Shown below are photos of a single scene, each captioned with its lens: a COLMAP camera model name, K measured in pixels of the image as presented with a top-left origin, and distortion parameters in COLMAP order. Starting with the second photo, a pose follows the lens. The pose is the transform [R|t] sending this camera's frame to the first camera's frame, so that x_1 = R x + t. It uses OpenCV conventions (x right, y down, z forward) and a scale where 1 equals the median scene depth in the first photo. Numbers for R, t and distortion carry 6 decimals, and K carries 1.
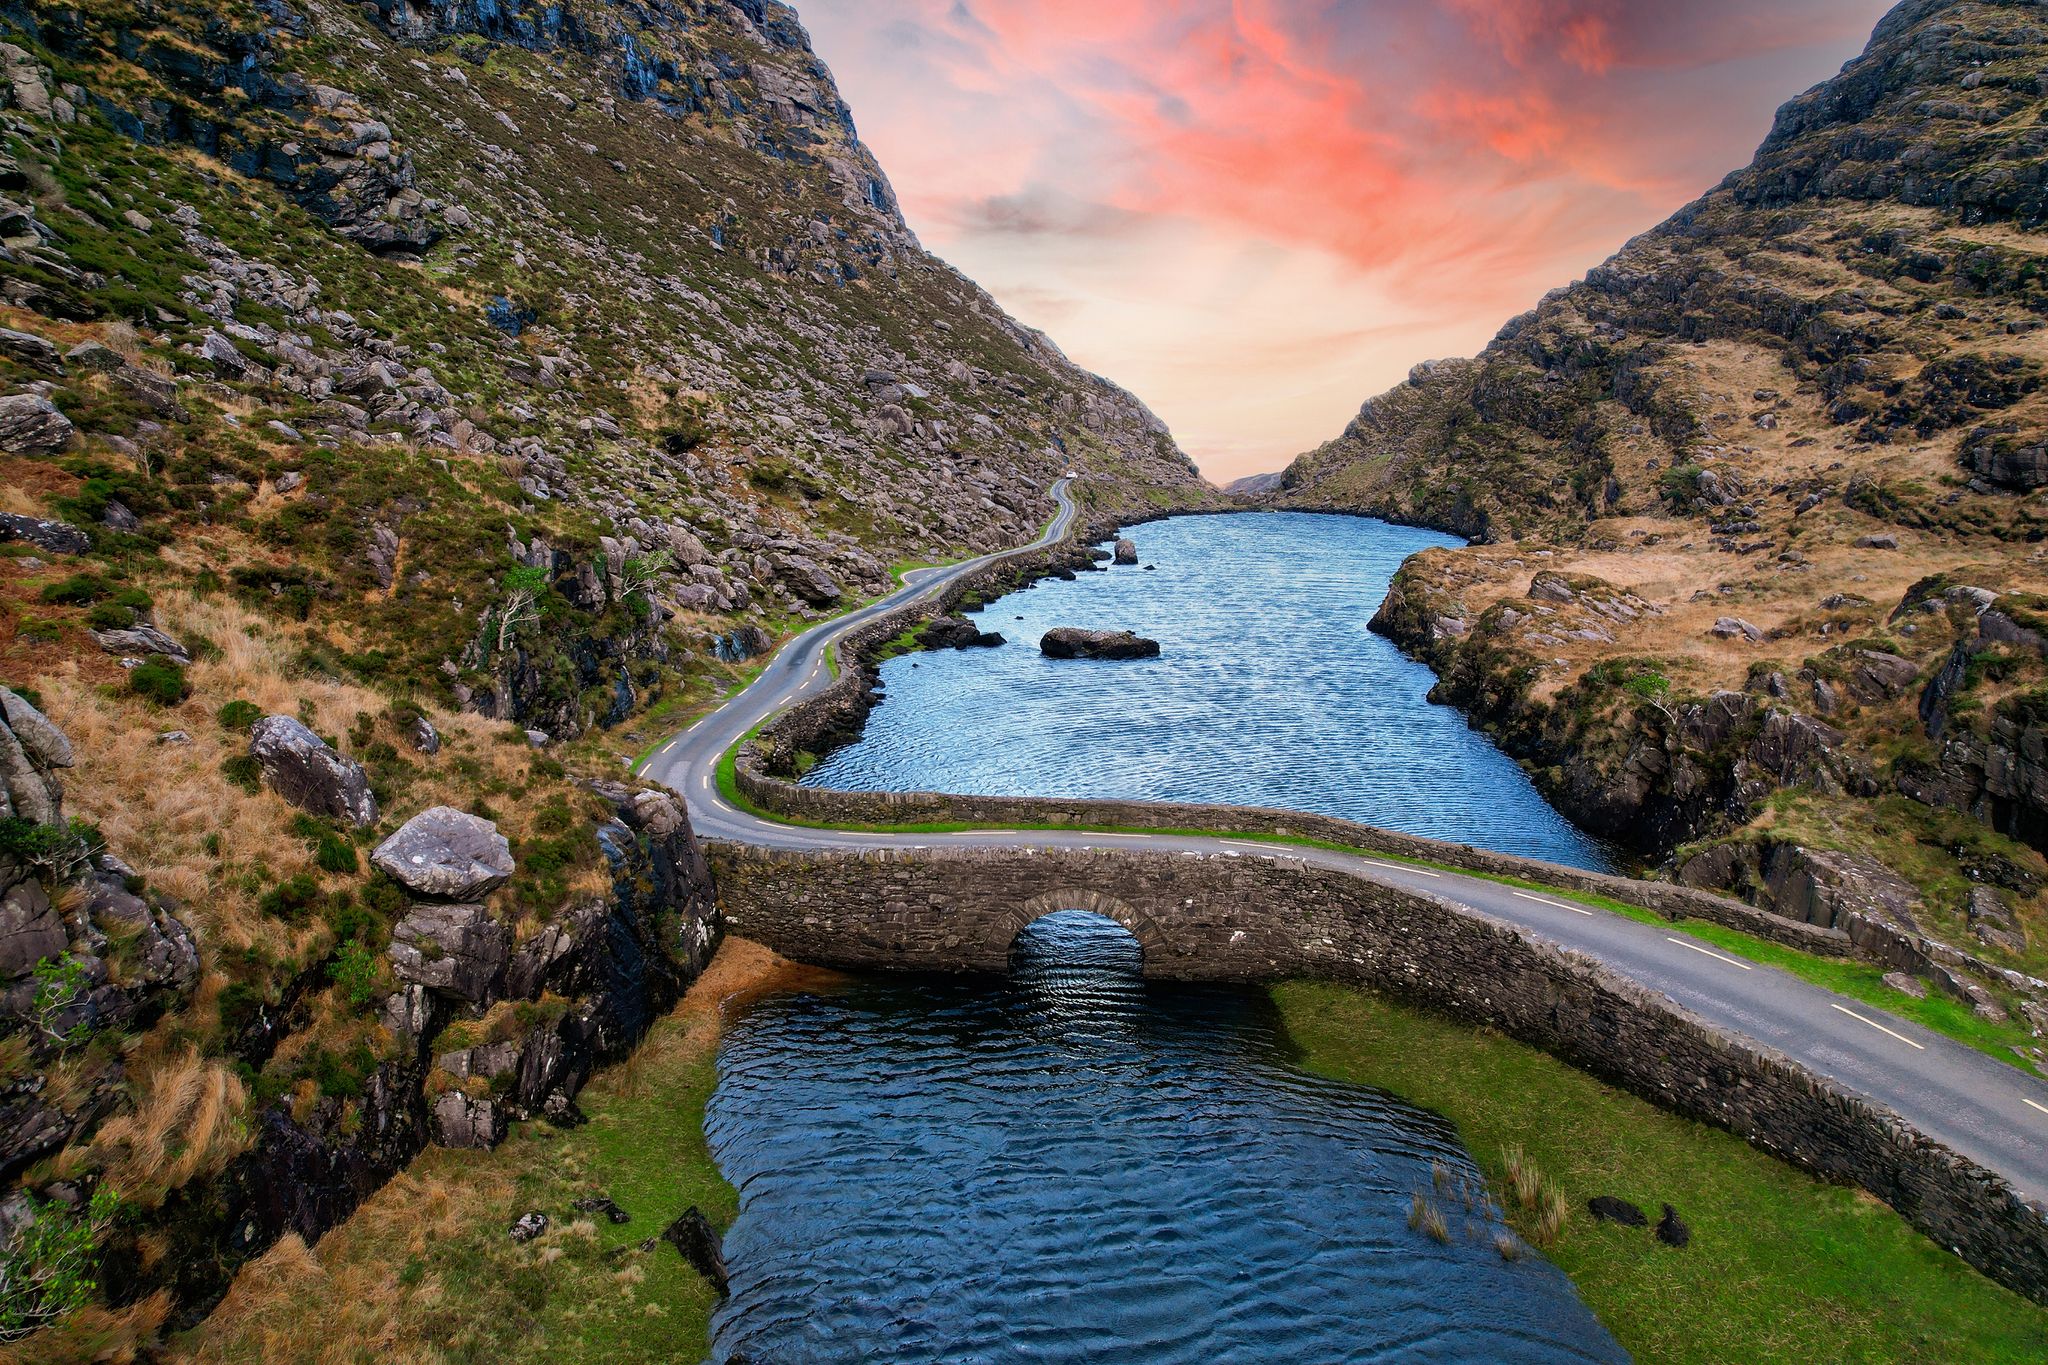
lens RADIAL K [[1318.0, 0, 1024.0], [0, 1318.0, 682.5], [0, 0, 1]] dist [-0.004697, -0.002006]
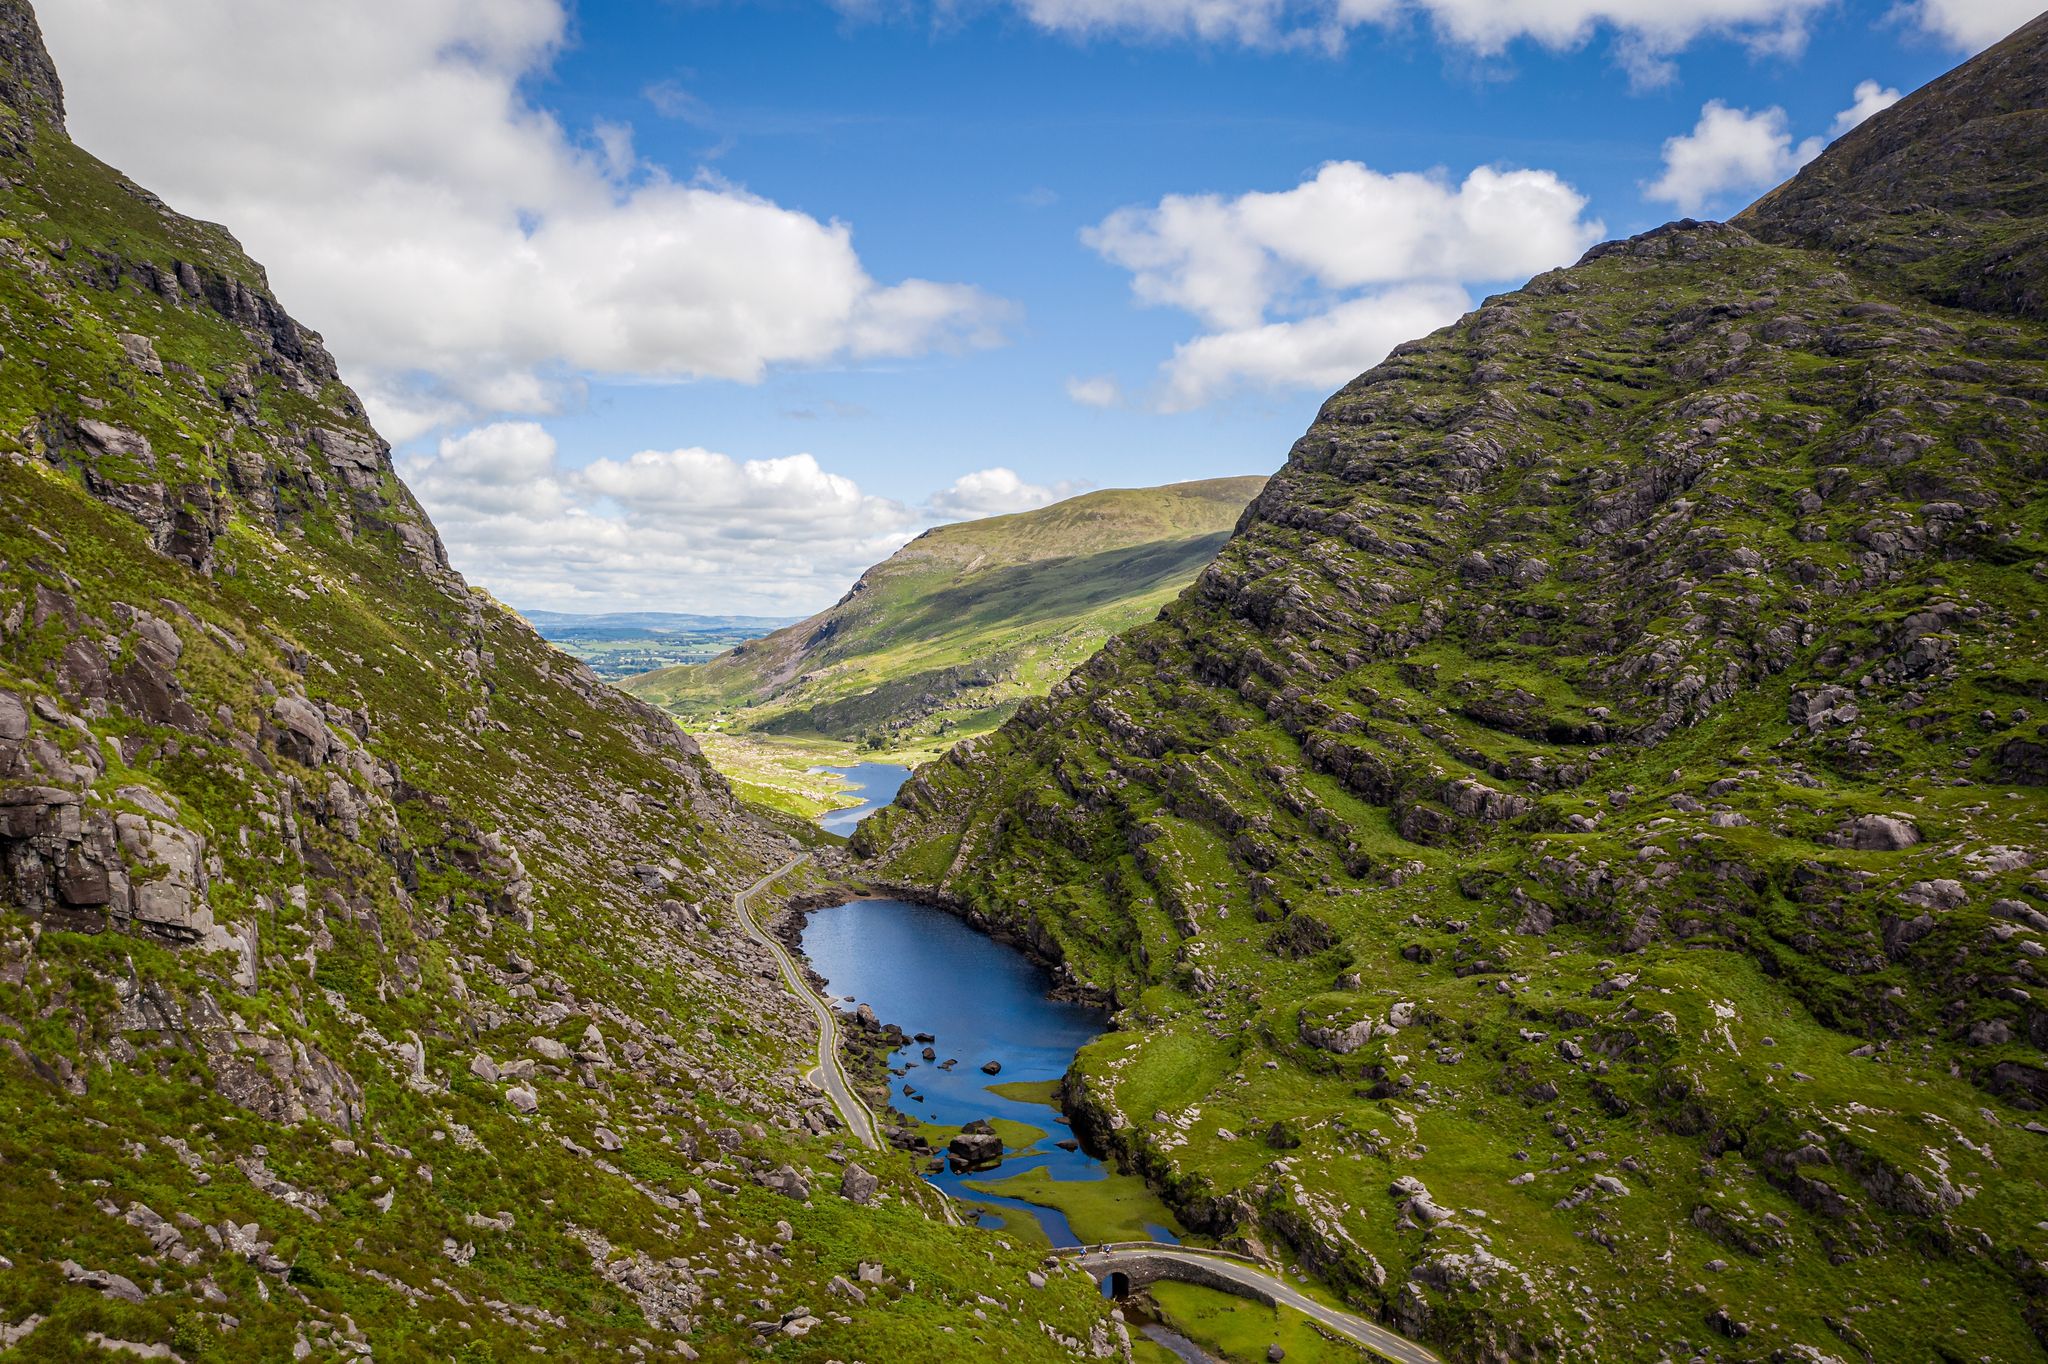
lens RADIAL K [[1318.0, 0, 1024.0], [0, 1318.0, 682.0], [0, 0, 1]] dist [-0.004697, -0.002006]
pose [[0.935169, 0.023129, 0.353447, -0.293402], [0.057269, 0.974863, -0.215319, -0.132681], [-0.349543, 0.221601, 0.910337, -0.544082]]
